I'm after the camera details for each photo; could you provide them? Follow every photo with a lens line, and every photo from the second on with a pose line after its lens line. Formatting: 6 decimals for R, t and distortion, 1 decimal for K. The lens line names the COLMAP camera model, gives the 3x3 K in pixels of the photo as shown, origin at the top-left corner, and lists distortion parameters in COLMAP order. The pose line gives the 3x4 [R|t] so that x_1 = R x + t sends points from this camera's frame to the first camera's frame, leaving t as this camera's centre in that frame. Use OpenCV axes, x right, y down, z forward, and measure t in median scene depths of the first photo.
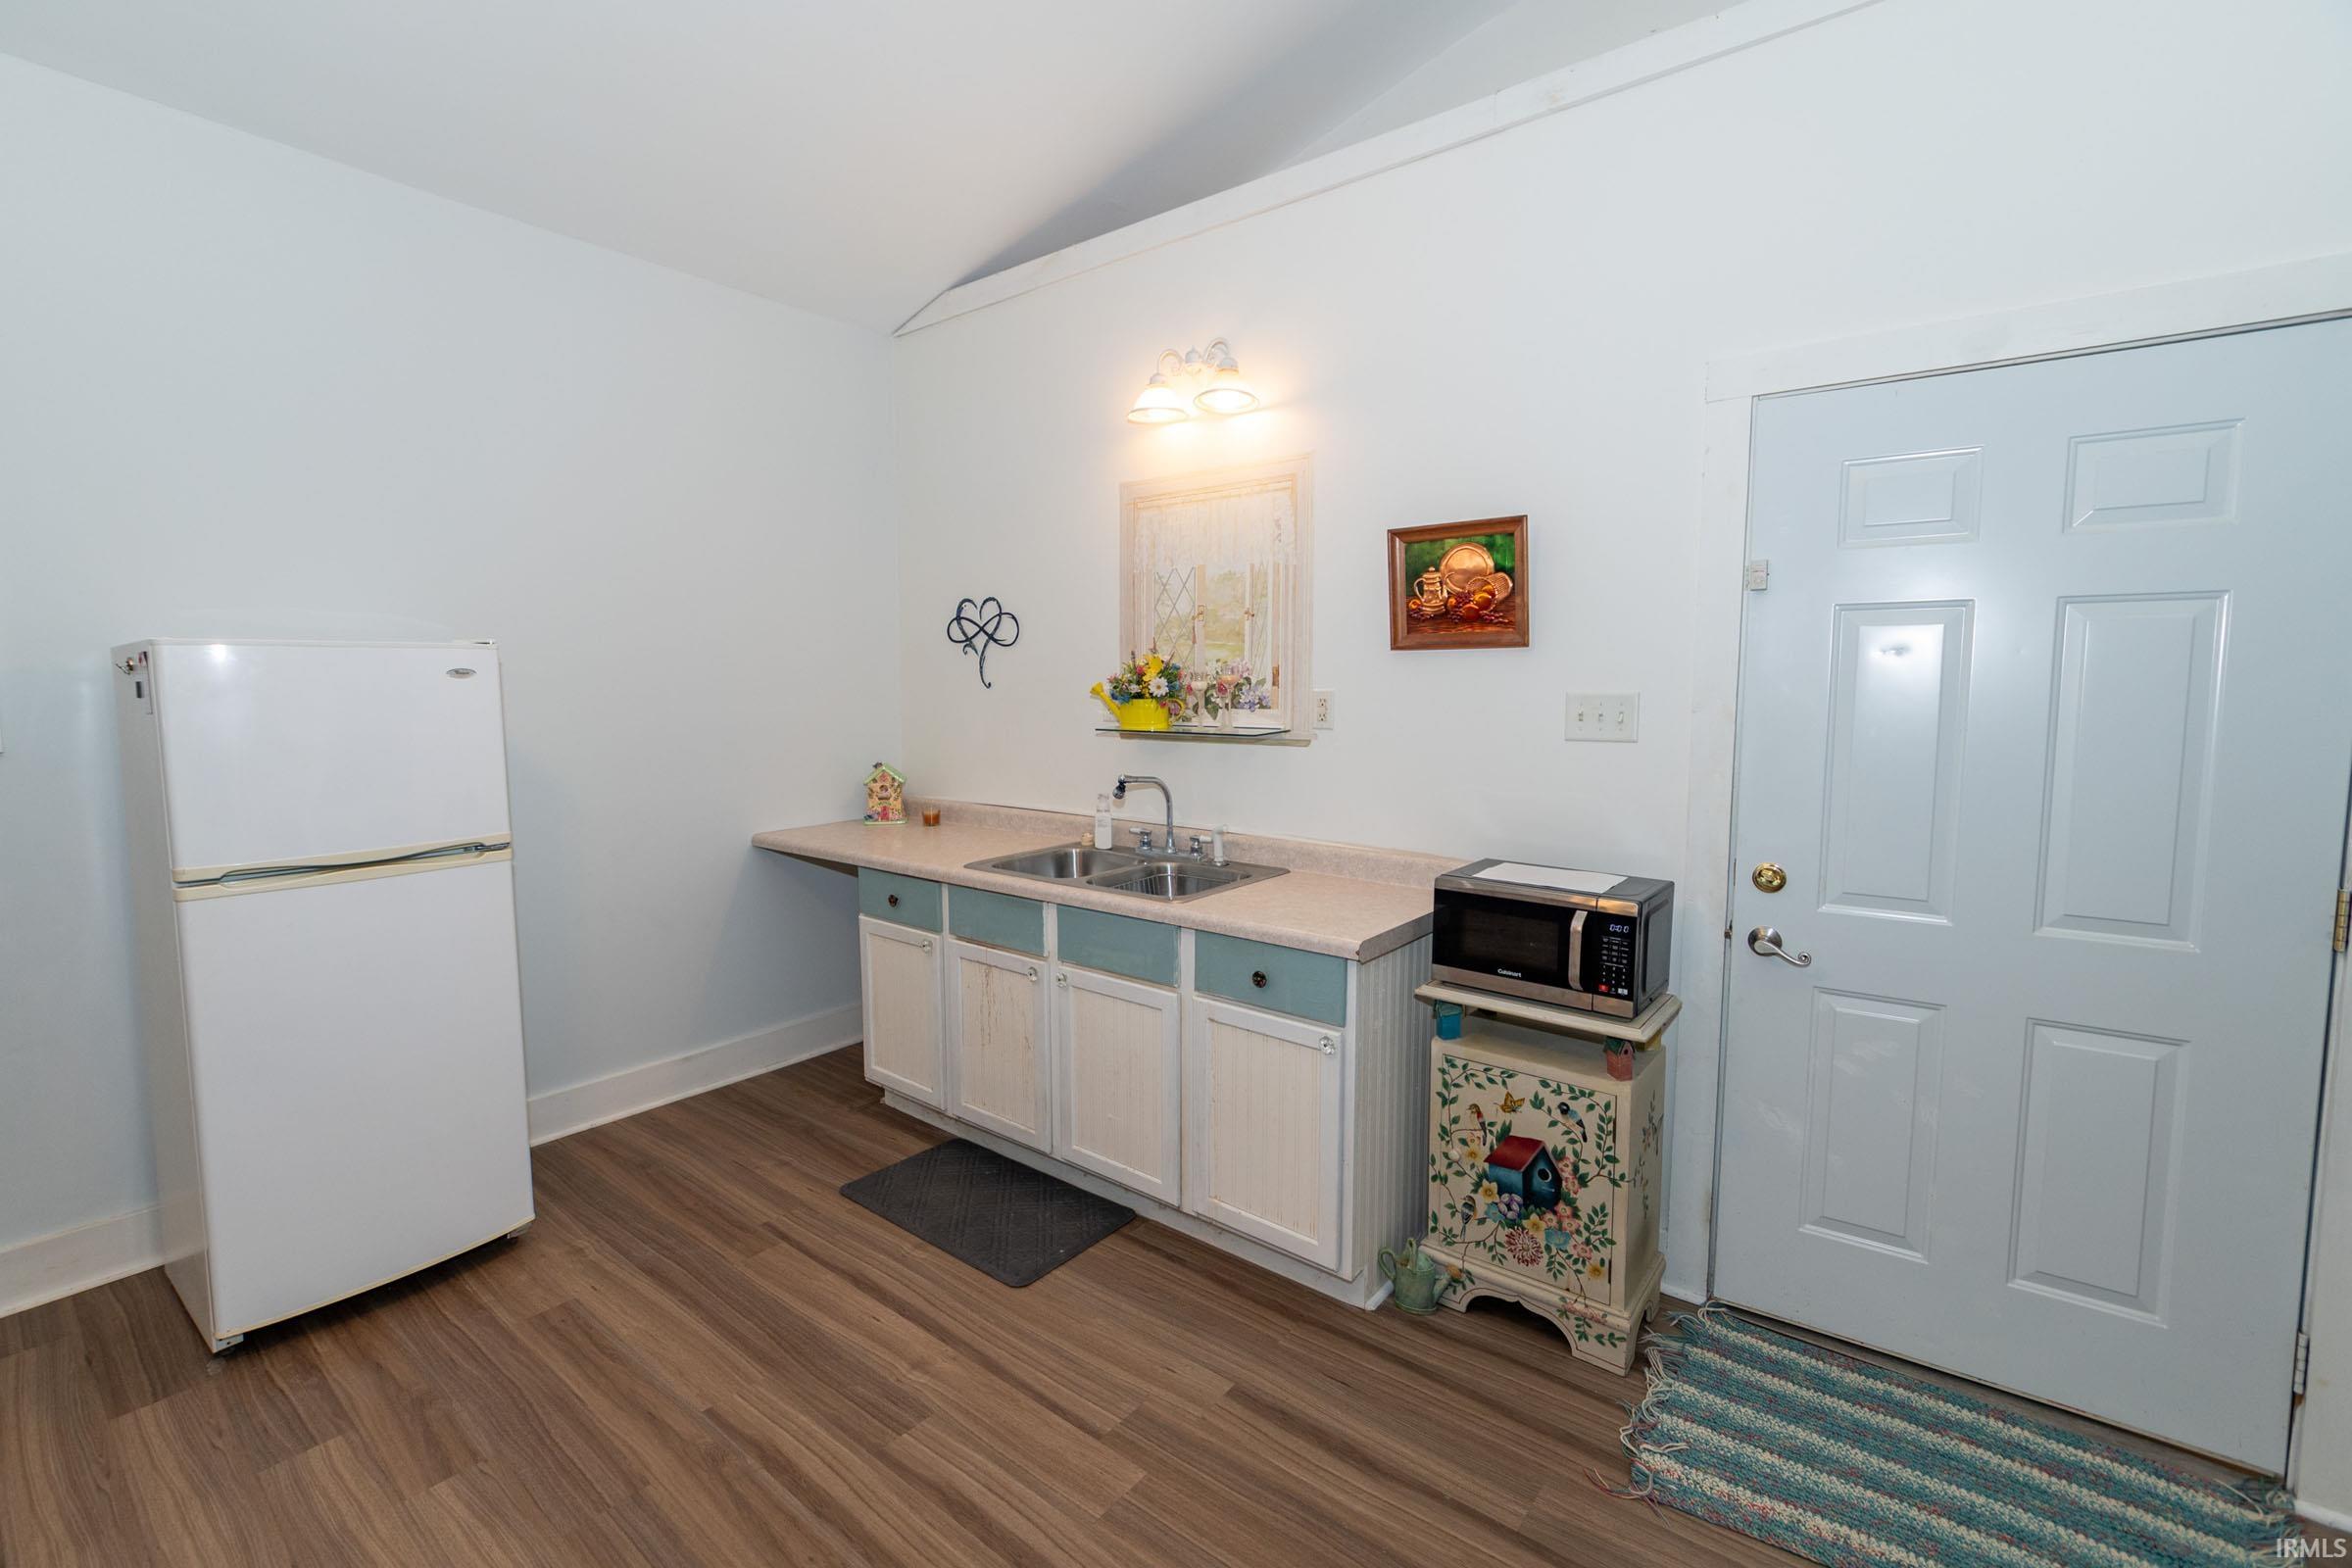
lens RADIAL K [[1036.4, 0, 1177.6], [0, 1036.4, 770.2], [0, 0, 1]] dist [0.004467, -0.002354]
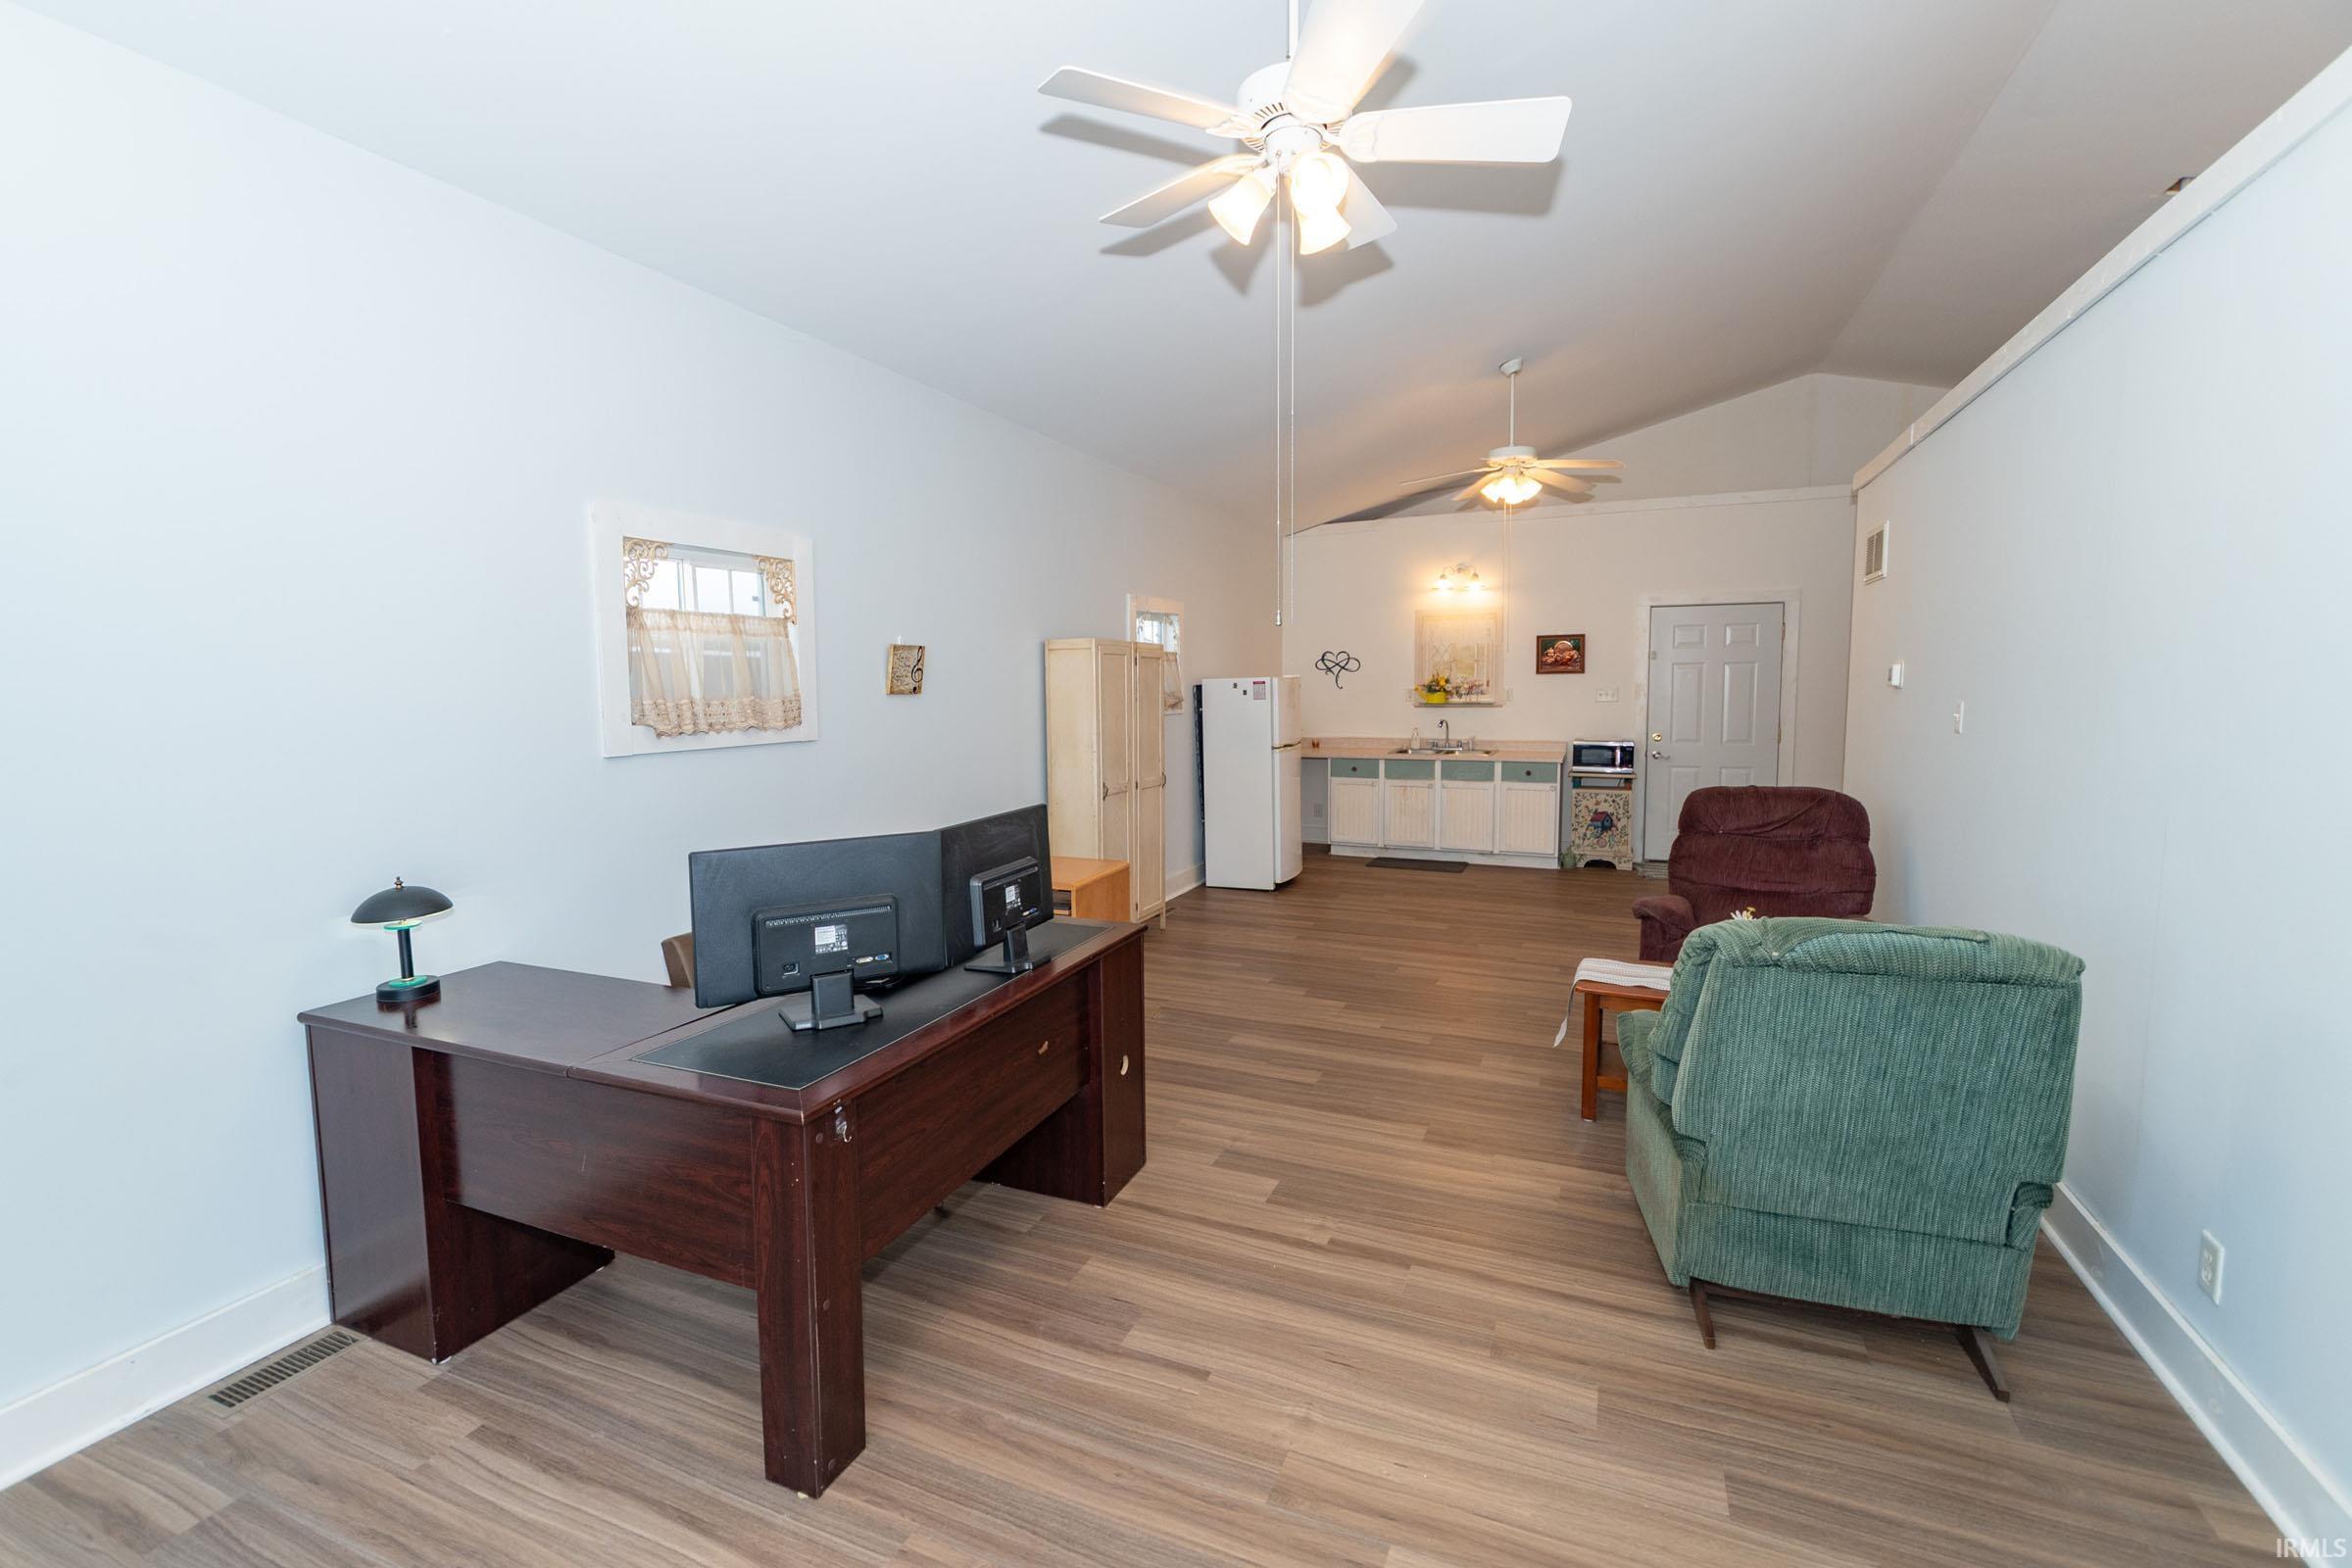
lens RADIAL K [[1036.4, 0, 1166.0], [0, 1036.4, 778.1], [0, 0, 1]] dist [0.004467, -0.002354]
pose [[0.964257, -0.033061, 0.262898, -1.523376], [0.031989, 0.999453, 0.008359, 0.119054], [-0.263031, 0.000350, 0.964787, -1.527271]]
